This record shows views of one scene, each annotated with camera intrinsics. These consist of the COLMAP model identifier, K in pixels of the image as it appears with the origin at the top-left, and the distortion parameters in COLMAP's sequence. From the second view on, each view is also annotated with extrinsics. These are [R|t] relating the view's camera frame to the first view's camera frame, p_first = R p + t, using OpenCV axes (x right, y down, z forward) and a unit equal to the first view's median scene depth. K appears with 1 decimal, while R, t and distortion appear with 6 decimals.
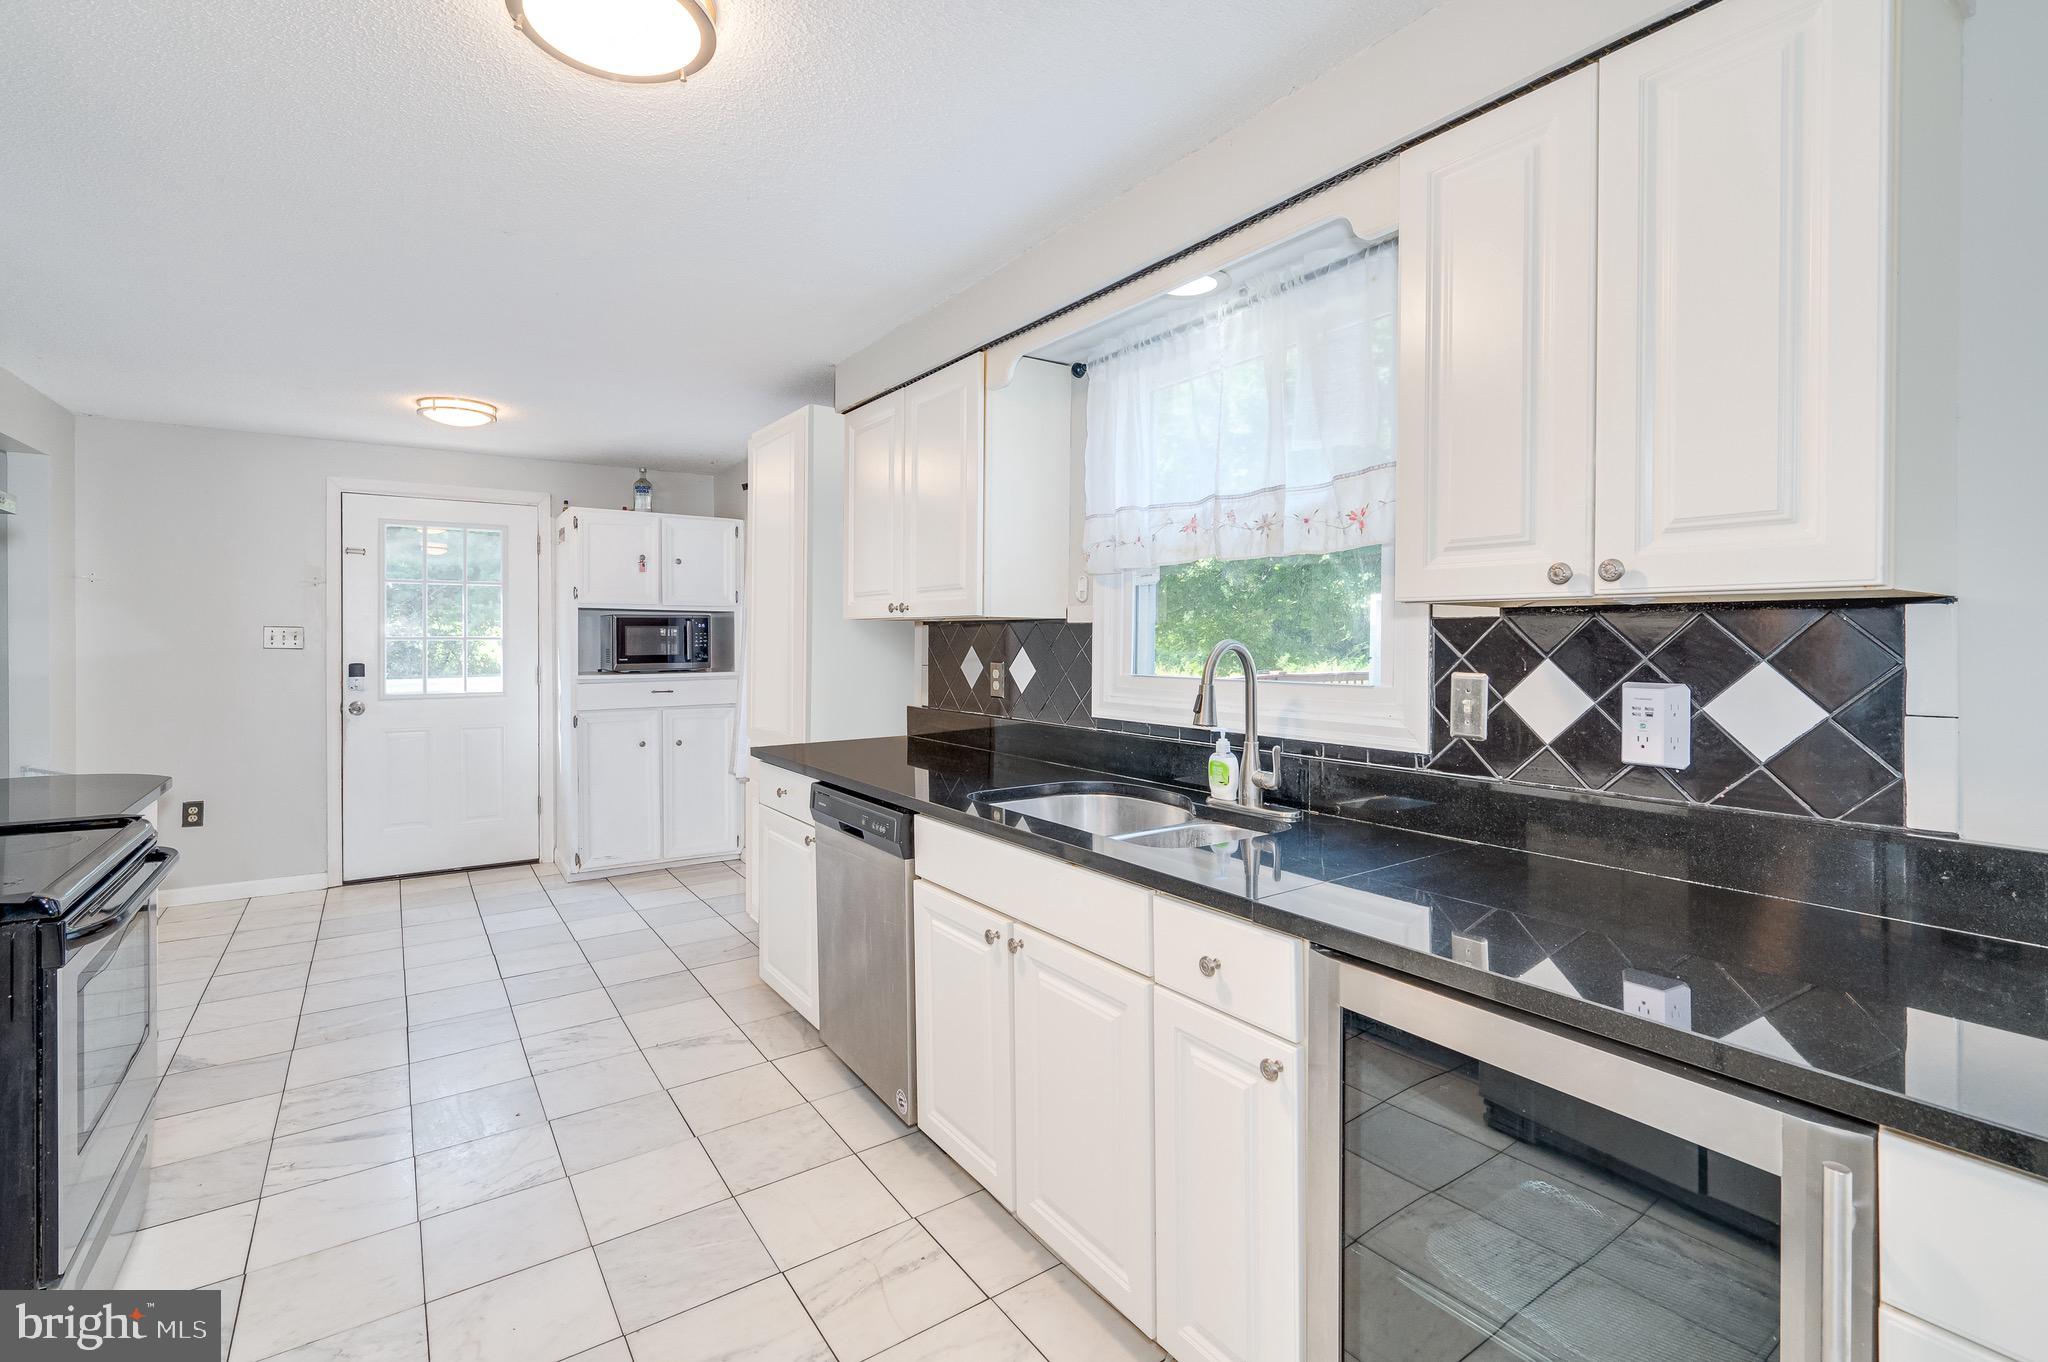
lens RADIAL K [[906.3, 0, 980.4], [0, 906.3, 644.7], [0, 0, 1]] dist [-0.001000, -0.000251]
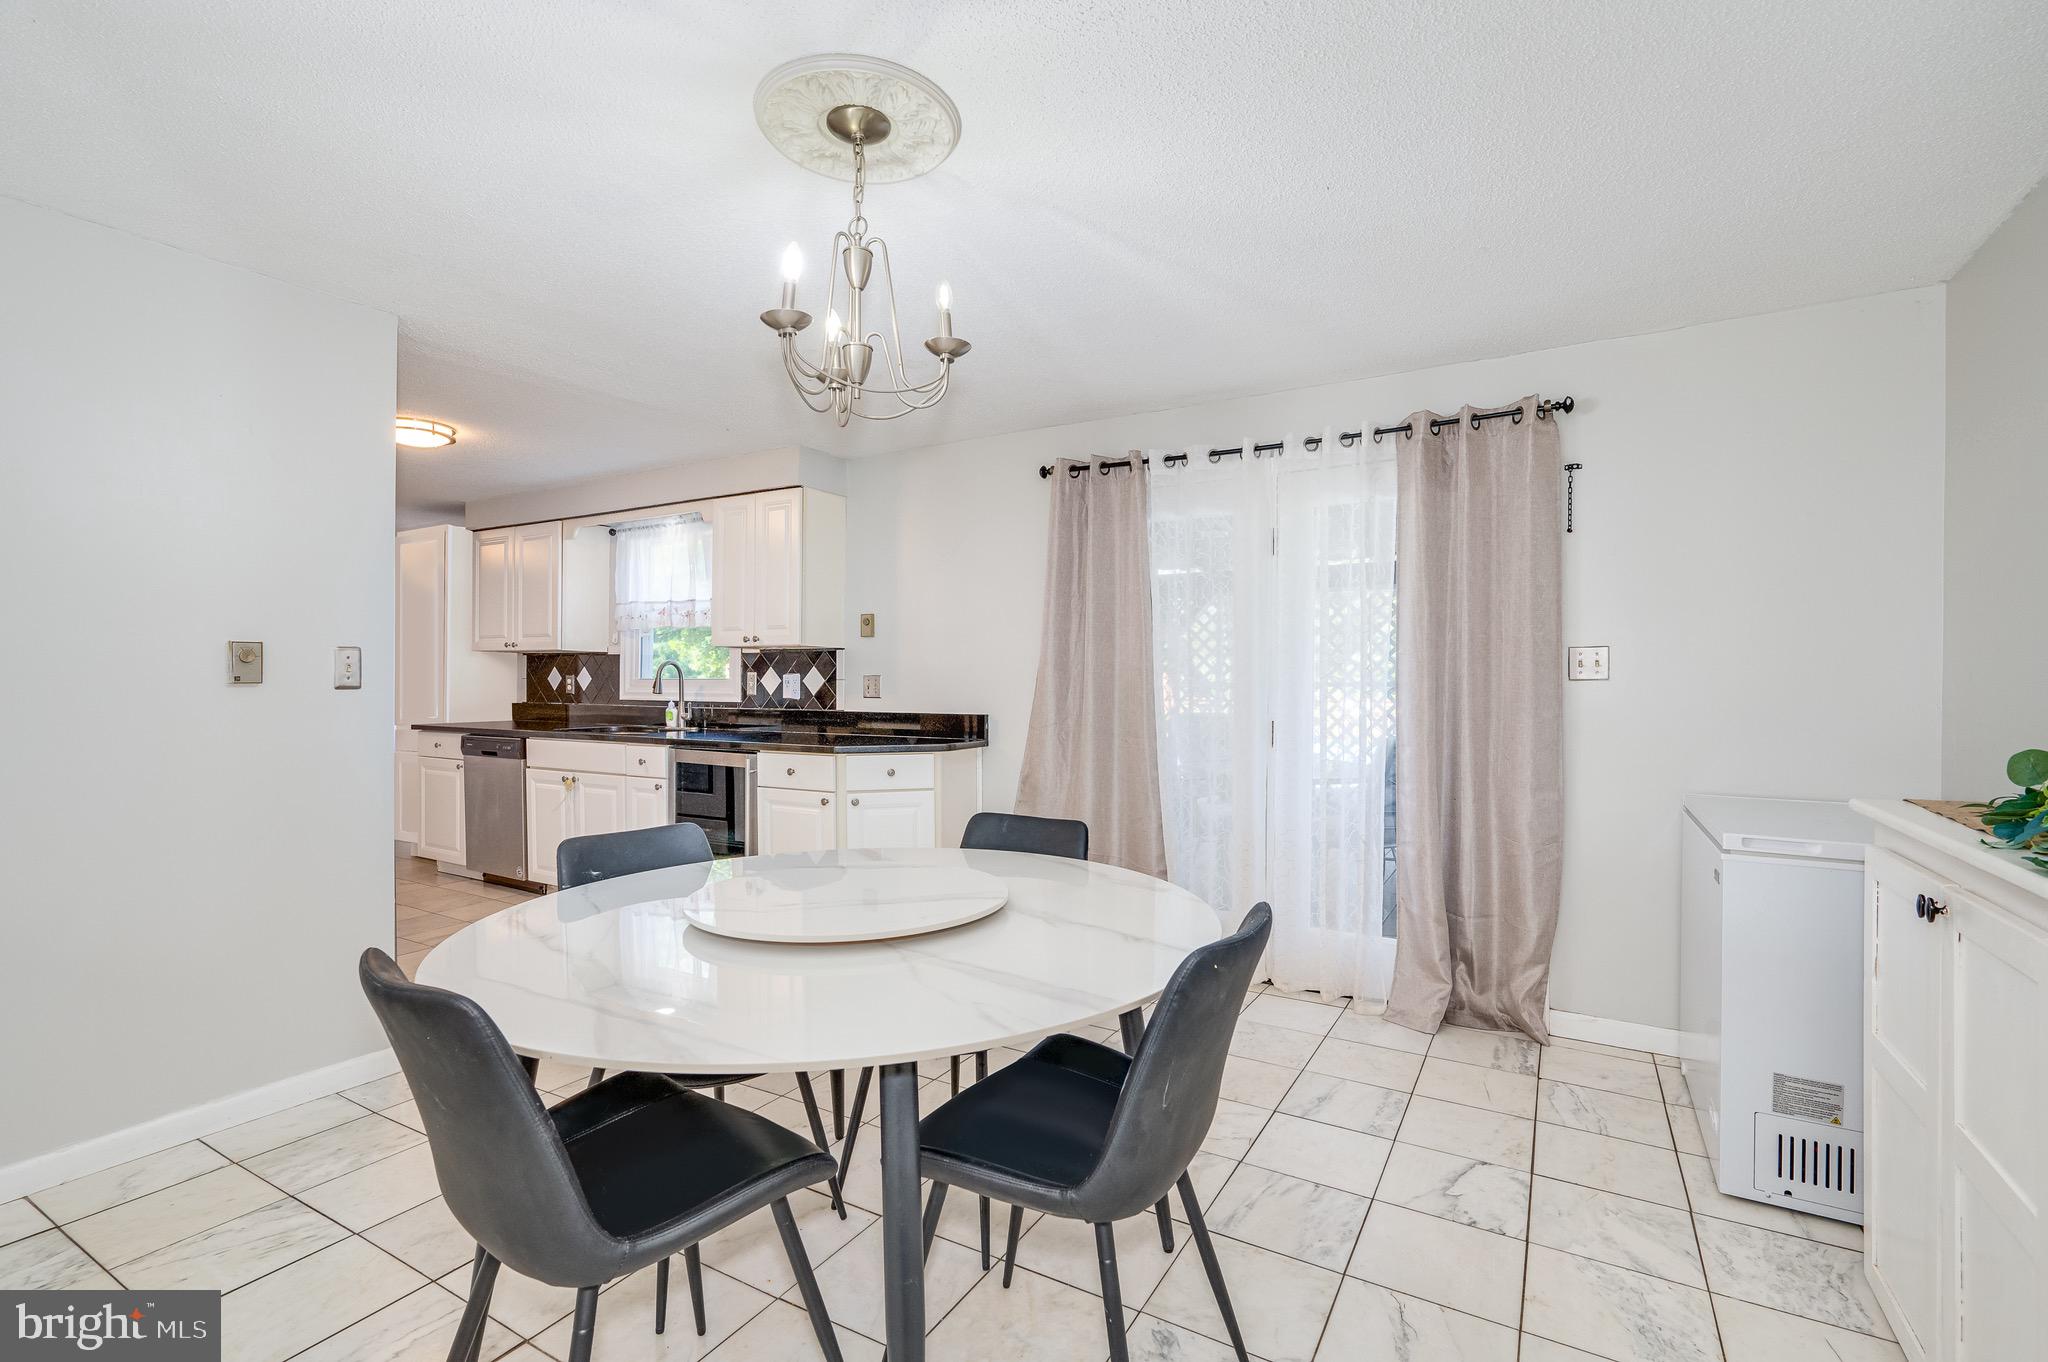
lens RADIAL K [[907.7, 0, 1027.4], [0, 907.7, 693.4], [0, 0, 1]] dist [0.000971, -0.000027]
pose [[0.890364, -0.002964, 0.455239, 0.006490], [-0.000462, 0.999972, 0.007415, 0.050176], [-0.455249, -0.006813, 0.890338, -1.284710]]
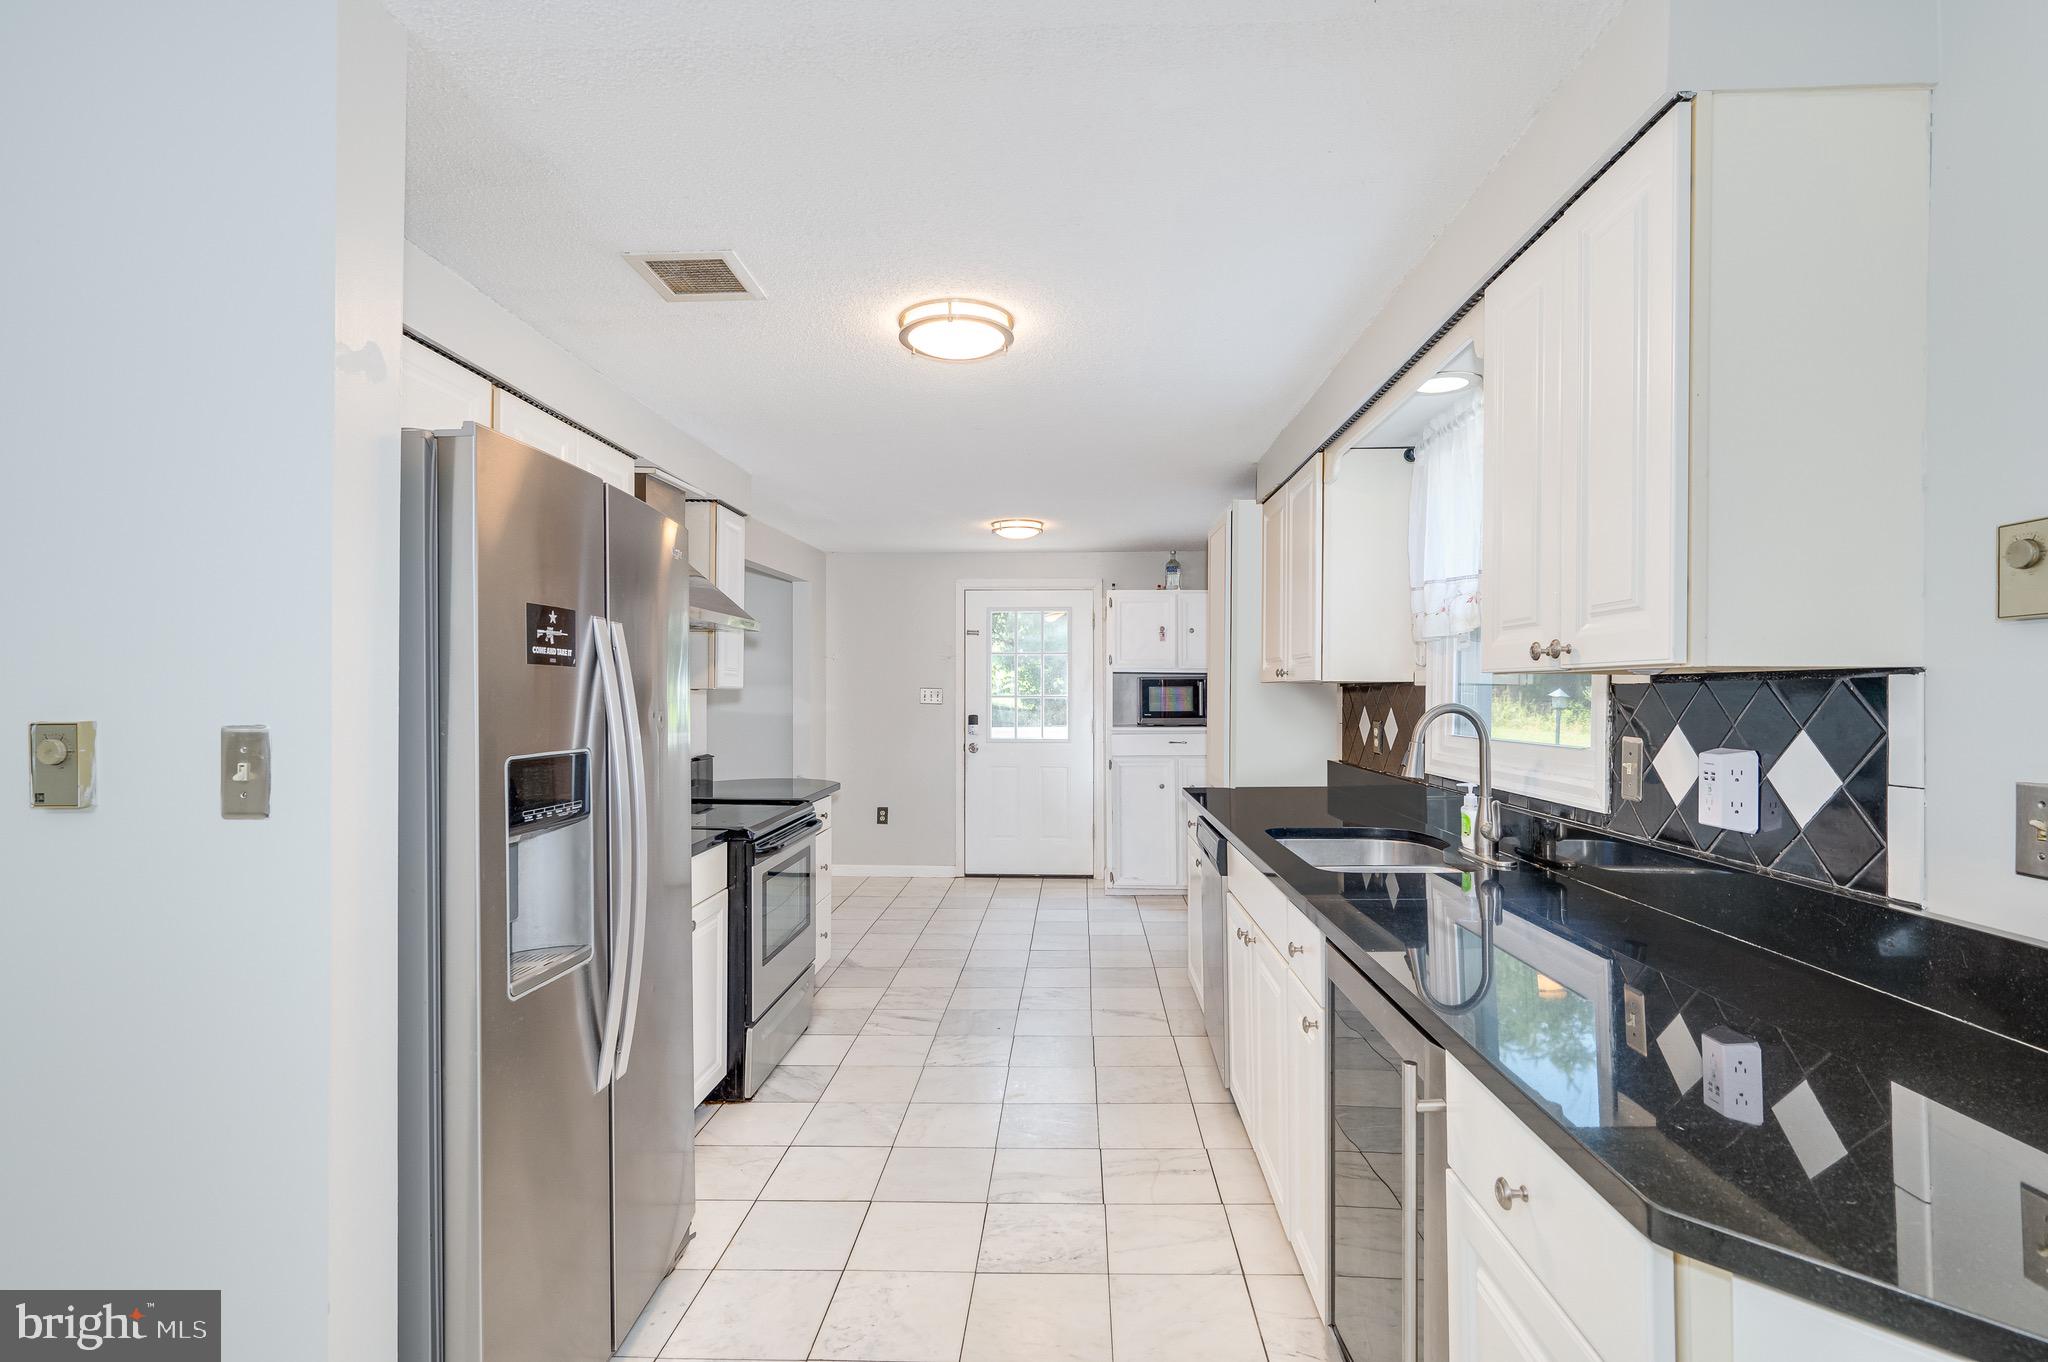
lens RADIAL K [[949.7, 0, 1024.6], [0, 949.7, 691.7], [0, 0, 1]] dist [-0.005767, -0.003104]
pose [[0.805576, -0.003739, -0.592480, 0.411786], [-0.000536, 0.999975, -0.007039, -0.008576], [0.592492, 0.005988, 0.805554, -0.195889]]
